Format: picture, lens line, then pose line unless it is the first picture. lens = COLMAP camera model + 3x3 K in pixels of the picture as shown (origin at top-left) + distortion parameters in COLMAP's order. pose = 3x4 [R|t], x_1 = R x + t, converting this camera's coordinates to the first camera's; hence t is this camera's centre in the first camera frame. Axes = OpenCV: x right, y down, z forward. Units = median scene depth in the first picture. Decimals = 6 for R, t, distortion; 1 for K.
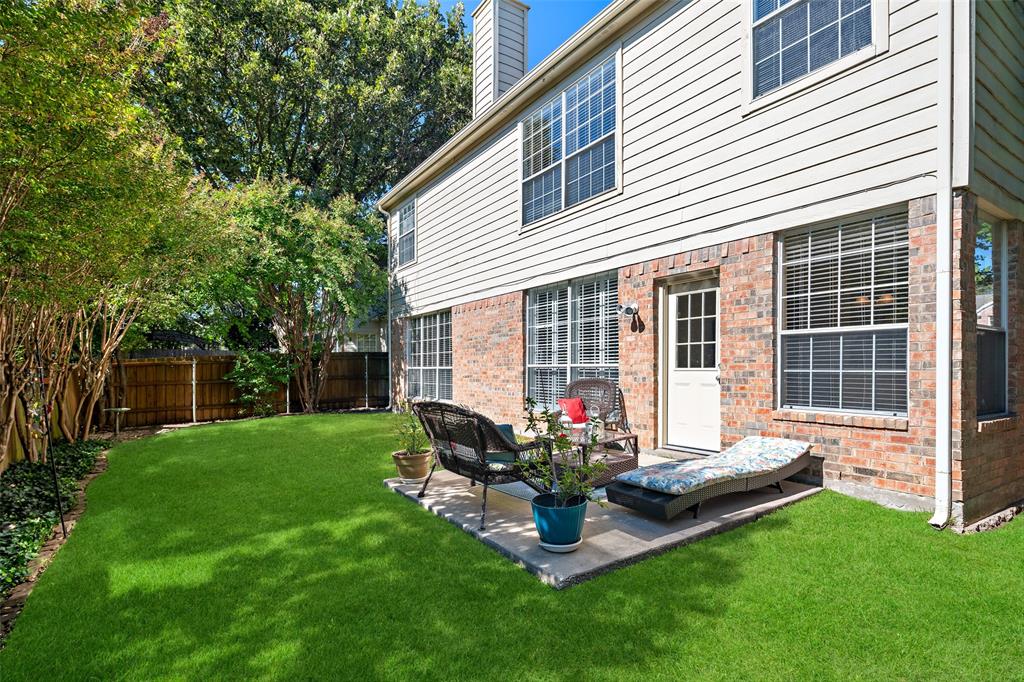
lens RADIAL K [[498.3, 0, 513.6], [0, 498.3, 367.4], [0, 0, 1]] dist [0.000808, -0.000253]
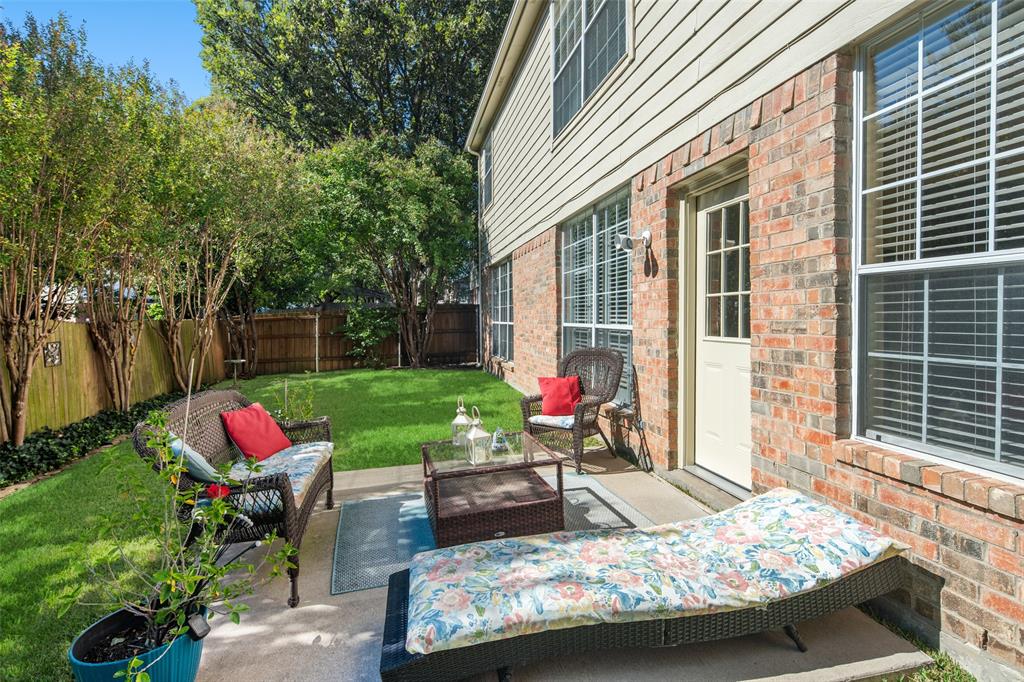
lens RADIAL K [[501.3, 0, 508.7], [0, 501.3, 320.2], [0, 0, 1]] dist [-0.000845, -0.000482]
pose [[0.924422, -0.001026, -0.381370, 0.337142], [0.005063, 0.999941, 0.009583, -0.024372], [0.381337, -0.010789, 0.924373, 0.368801]]
